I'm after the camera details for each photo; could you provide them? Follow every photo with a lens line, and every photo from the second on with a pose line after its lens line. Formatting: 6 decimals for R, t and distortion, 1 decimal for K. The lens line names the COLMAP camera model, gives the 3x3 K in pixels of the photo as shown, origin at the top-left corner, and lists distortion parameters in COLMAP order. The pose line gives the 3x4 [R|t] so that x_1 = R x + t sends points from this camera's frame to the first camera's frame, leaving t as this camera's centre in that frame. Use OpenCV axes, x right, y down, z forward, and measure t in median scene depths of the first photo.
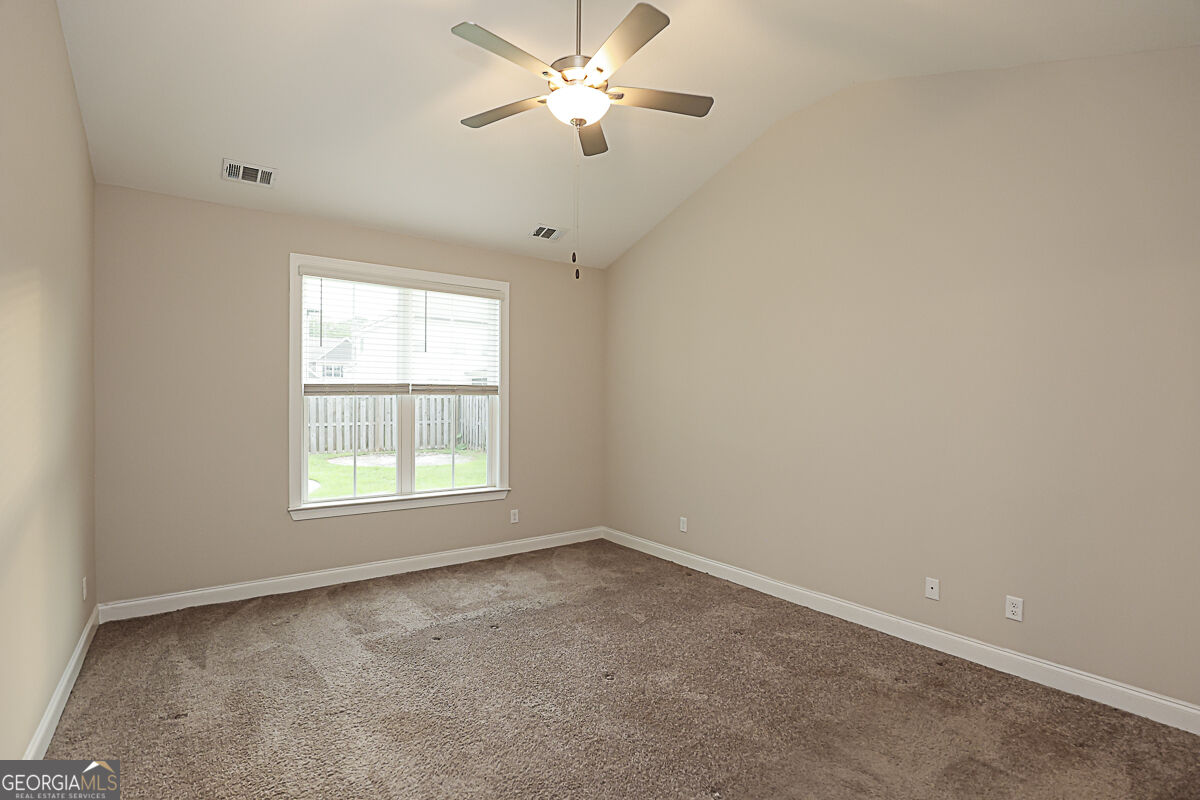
lens RADIAL K [[586.6, 0, 597.8], [0, 586.6, 406.9], [0, 0, 1]] dist [-0.022346, 0.000360]
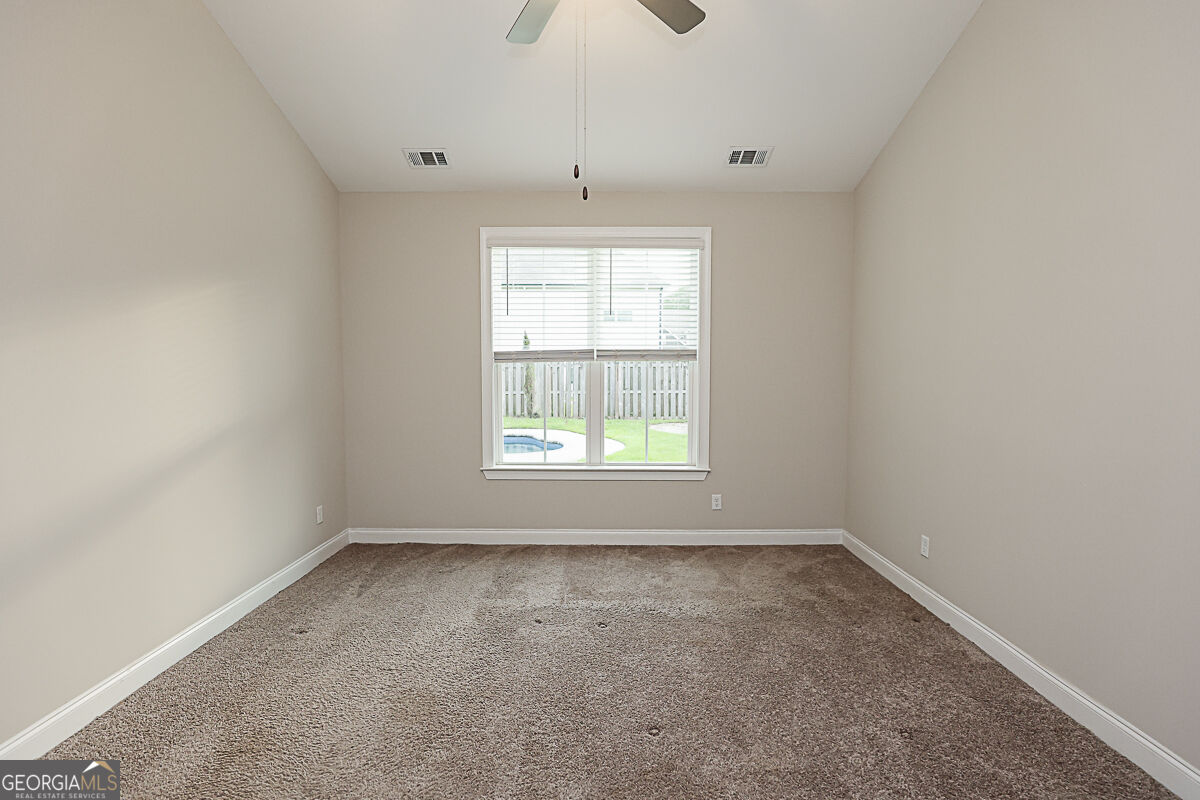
lens RADIAL K [[586.6, 0, 597.8], [0, 586.6, 406.9], [0, 0, 1]] dist [-0.022346, 0.000360]
pose [[0.795875, 0.035687, -0.604408, 0.260155], [-0.004381, 0.998575, 0.053192, 0.002925], [0.605445, -0.039686, 0.794897, 0.241826]]
